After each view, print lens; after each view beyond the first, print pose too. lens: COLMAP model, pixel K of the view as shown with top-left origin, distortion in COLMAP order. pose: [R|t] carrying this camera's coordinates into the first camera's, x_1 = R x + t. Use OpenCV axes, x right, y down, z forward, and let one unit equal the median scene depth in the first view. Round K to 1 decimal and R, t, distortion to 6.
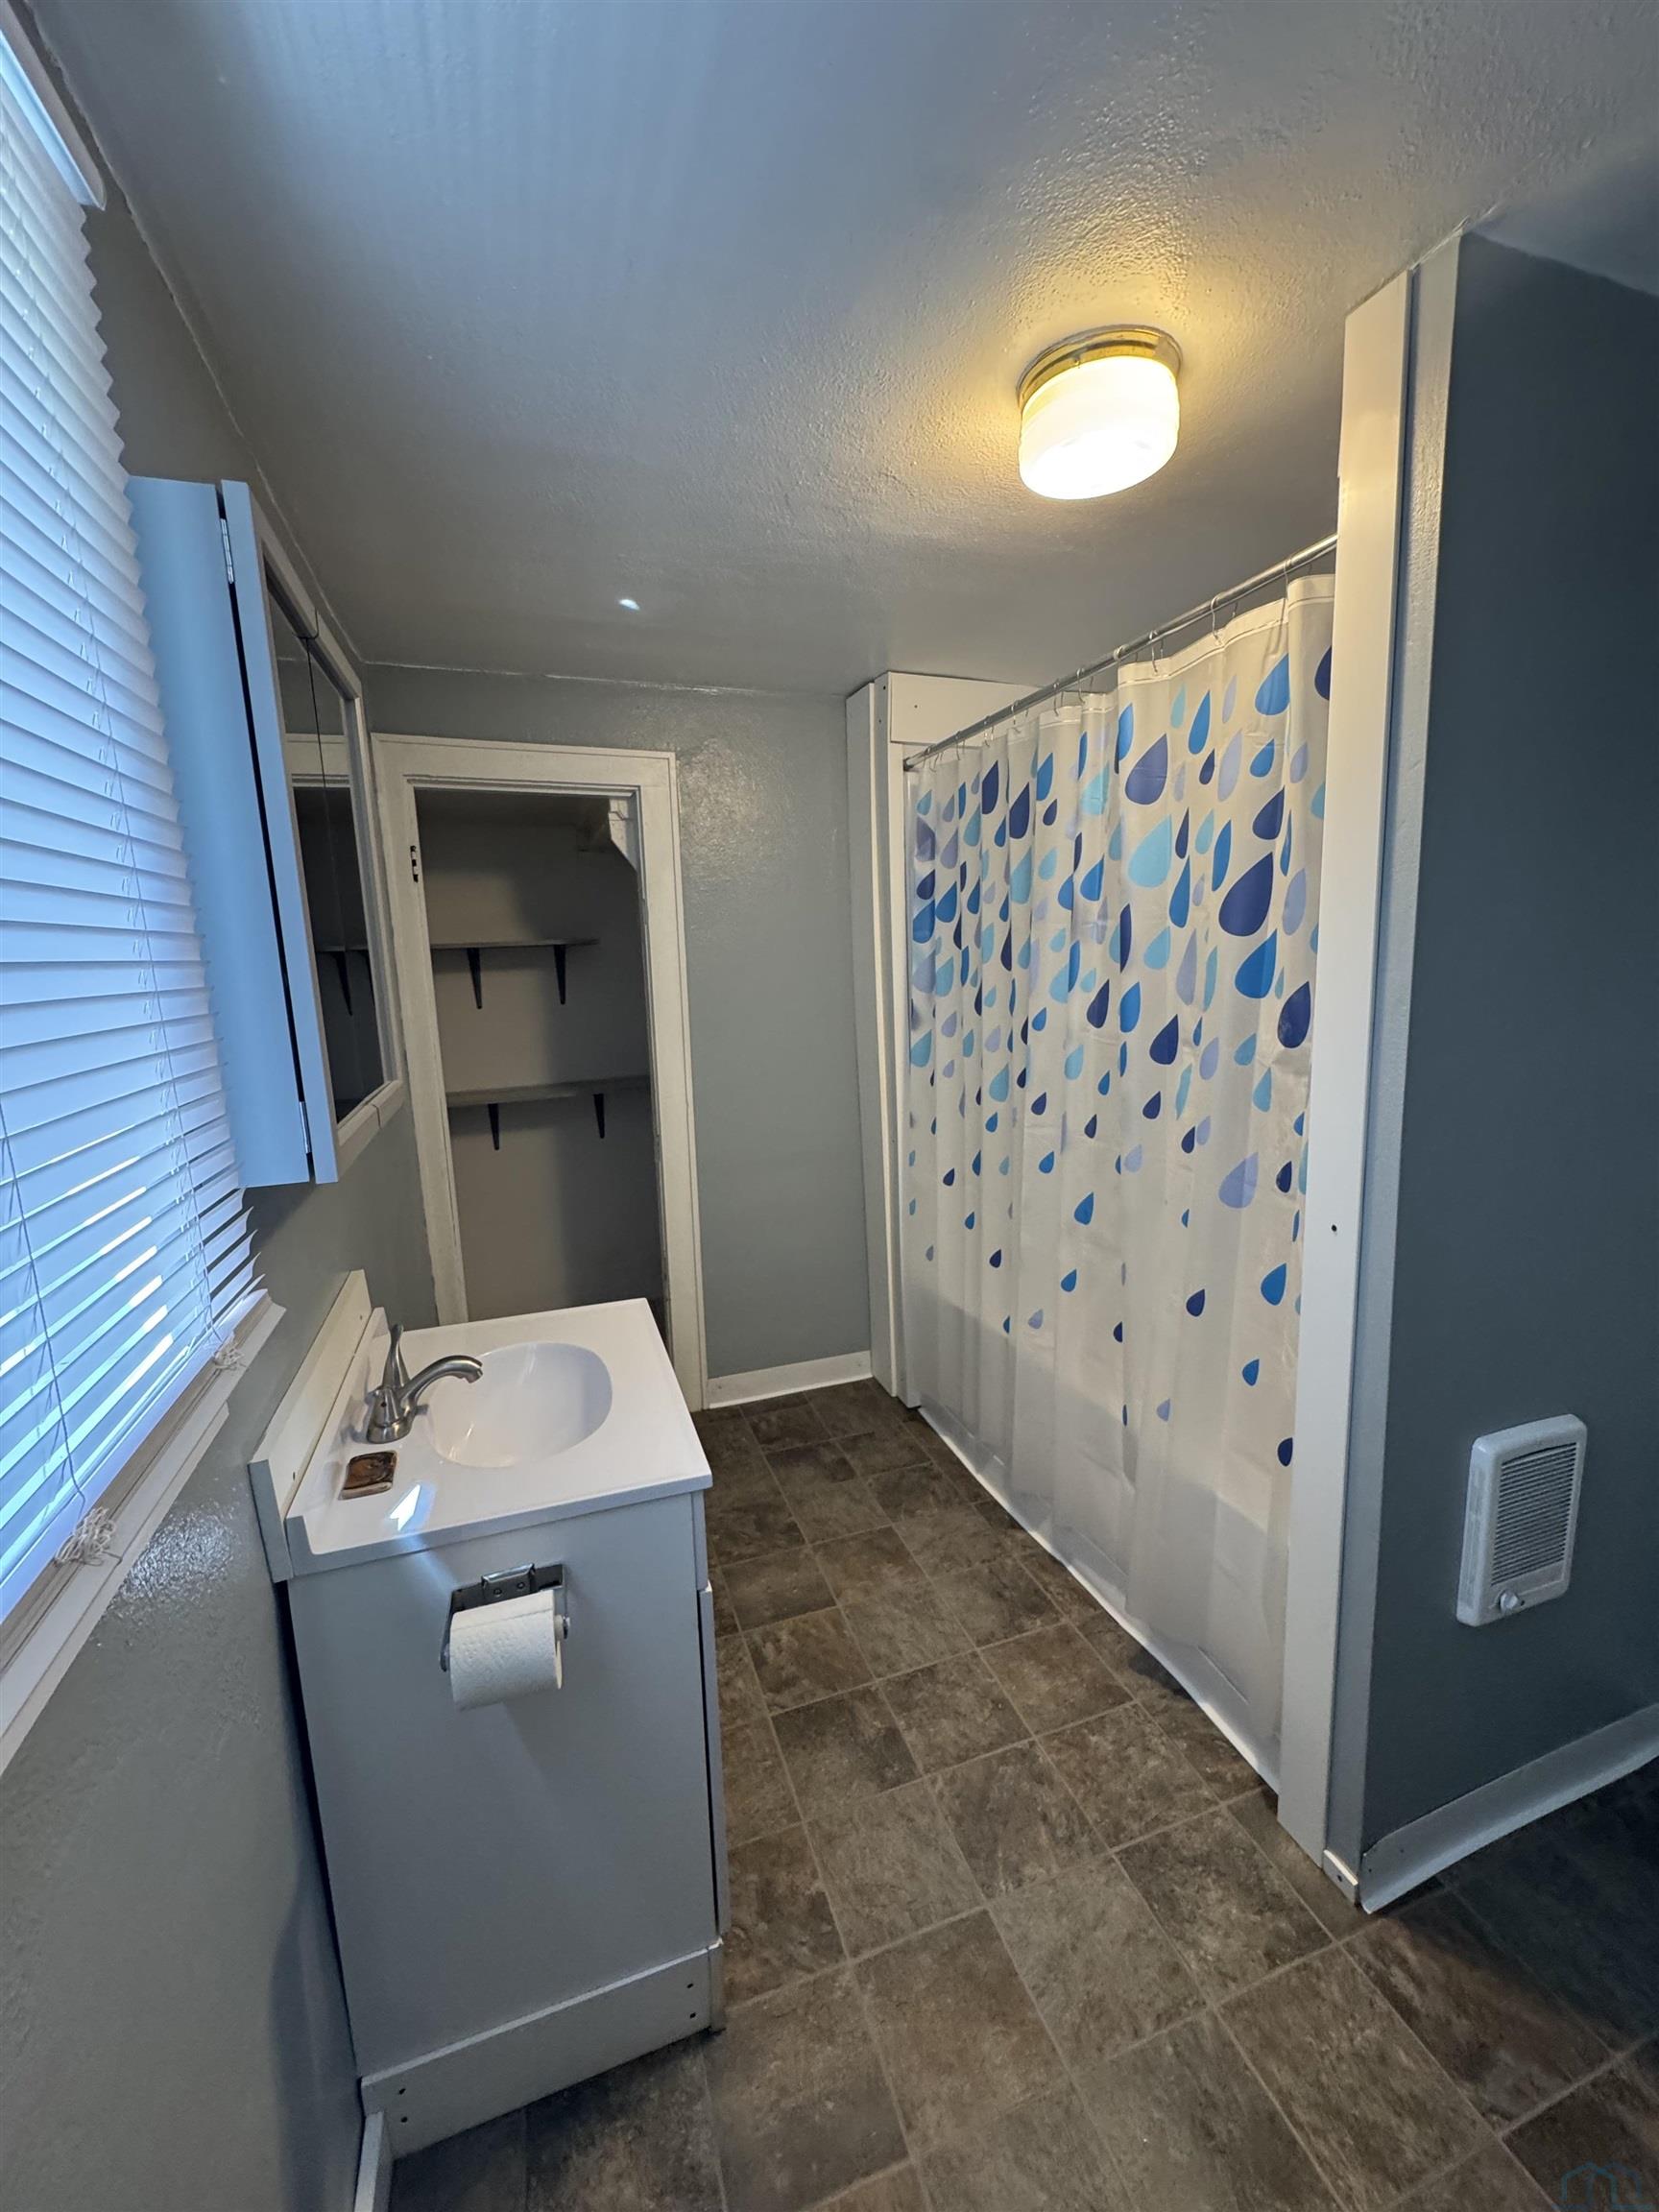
lens RADIAL K [[886.4, 0, 833.4], [0, 886.4, 1105.8], [0, 0, 1]] dist [-0.001680, -0.000186]
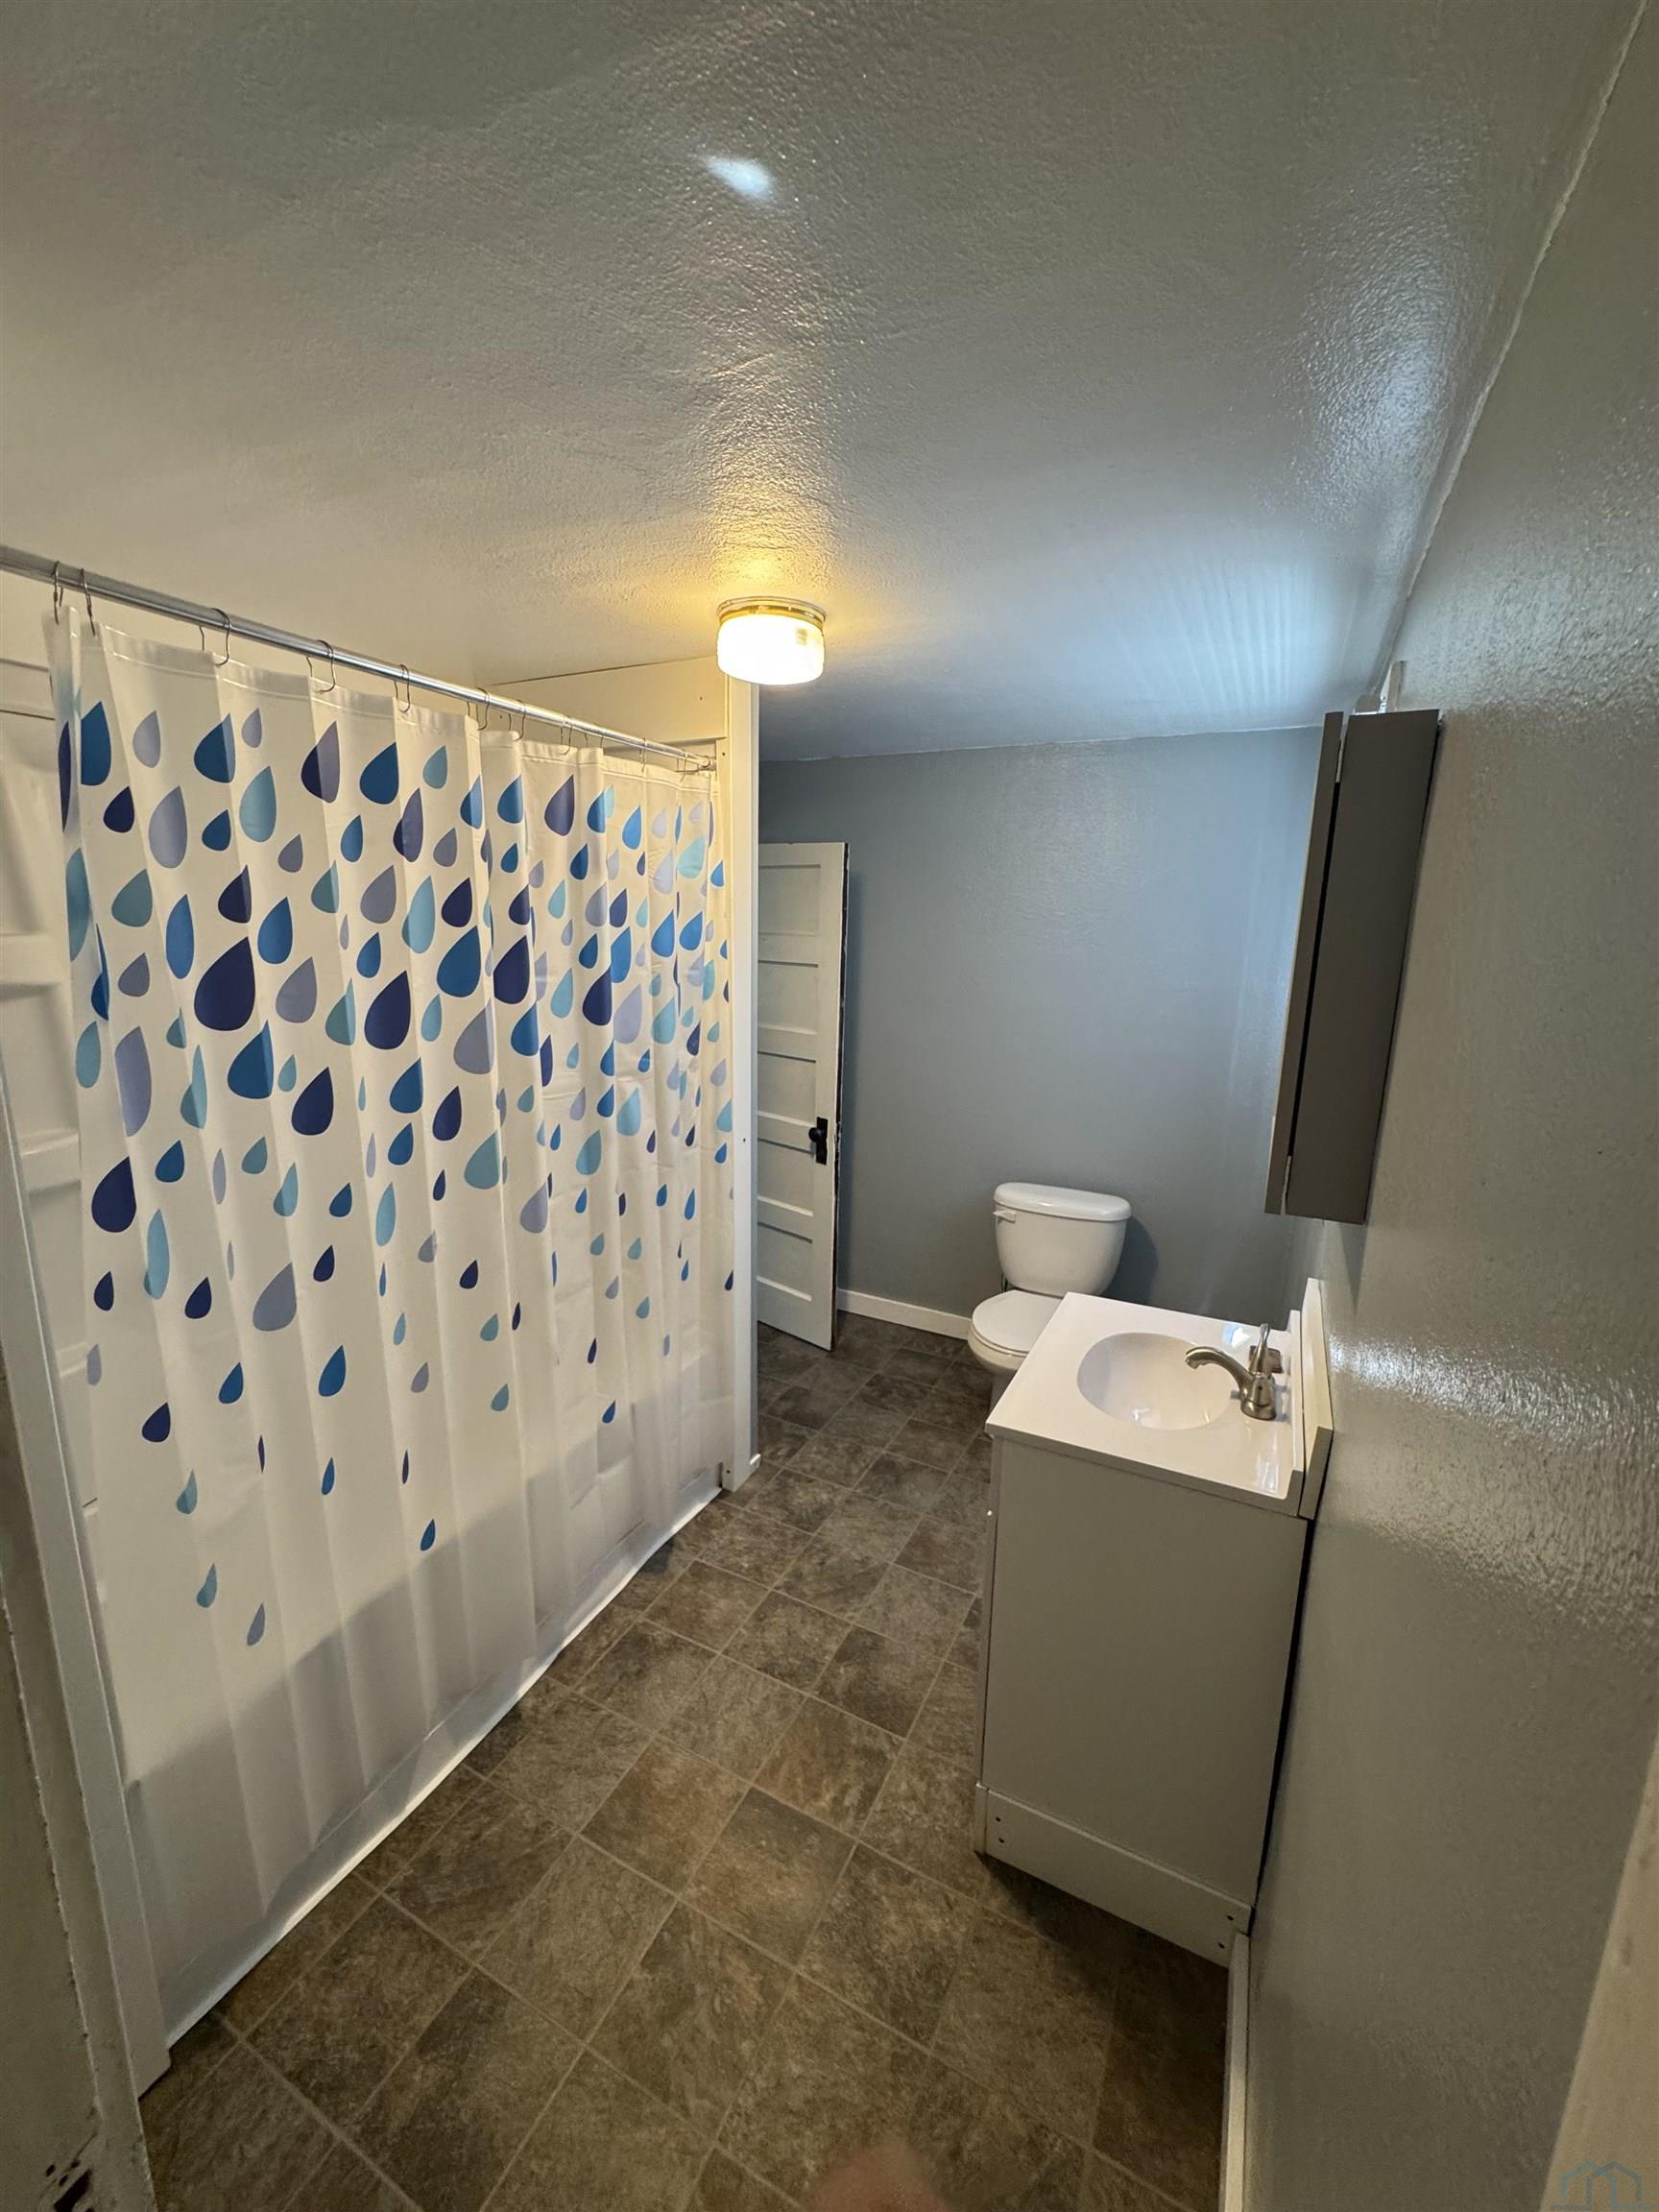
lens RADIAL K [[886.4, 0, 827.5], [0, 886.4, 1108.8], [0, 0, 1]] dist [-0.001680, -0.000186]
pose [[-0.690619, -0.123849, 0.712535, -0.631349], [0.126371, 0.949406, 0.287504, -0.312811], [-0.712092, 0.288600, -0.640027, 1.452526]]
